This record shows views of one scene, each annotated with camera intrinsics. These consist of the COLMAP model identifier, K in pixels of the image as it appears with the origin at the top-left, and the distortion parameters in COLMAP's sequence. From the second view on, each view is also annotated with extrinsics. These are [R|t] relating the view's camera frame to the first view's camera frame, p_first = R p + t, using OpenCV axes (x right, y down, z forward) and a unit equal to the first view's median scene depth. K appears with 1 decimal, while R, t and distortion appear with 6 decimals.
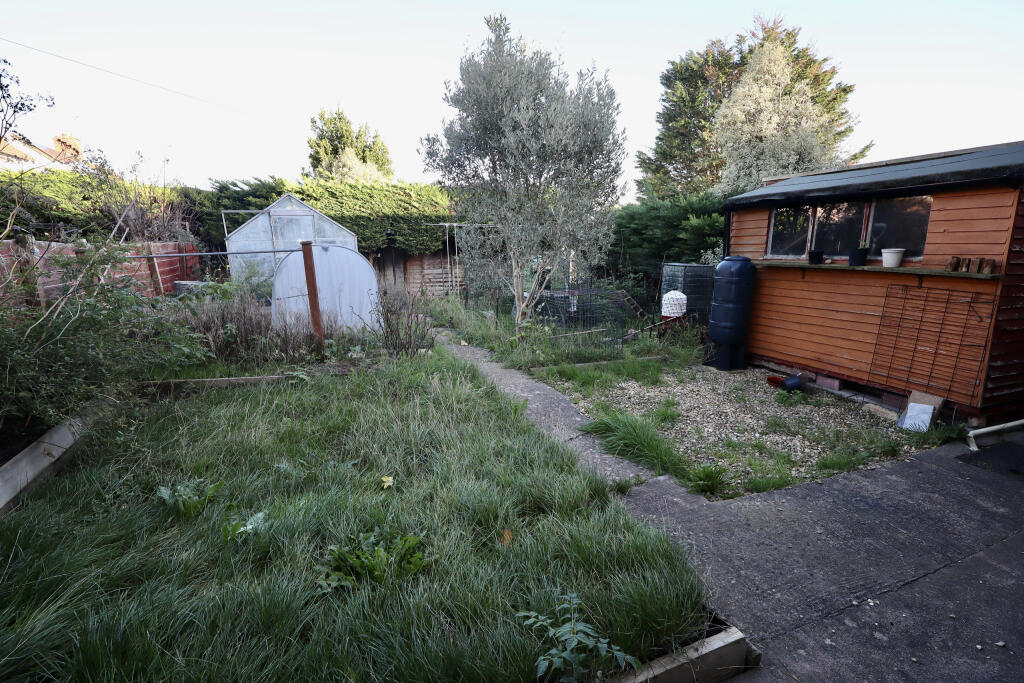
lens RADIAL K [[467.9, 0, 510.8], [0, 467.9, 343.6], [0, 0, 1]] dist [0.000988, 0.000776]
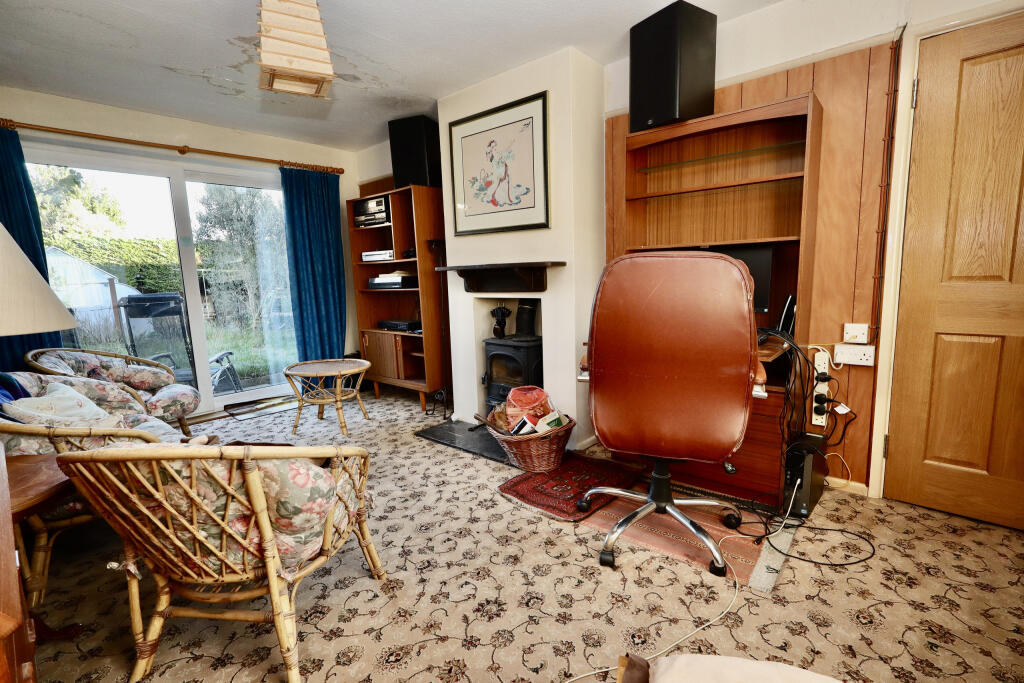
lens RADIAL K [[467.9, 0, 510.8], [0, 467.9, 343.9], [0, 0, 1]] dist [0.000988, 0.000776]
pose [[0.890123, -0.073490, 0.449755, 0.040685], [0.115744, 0.991007, -0.067141, 0.128759], [-0.440776, 0.111820, 0.890625, -0.489349]]
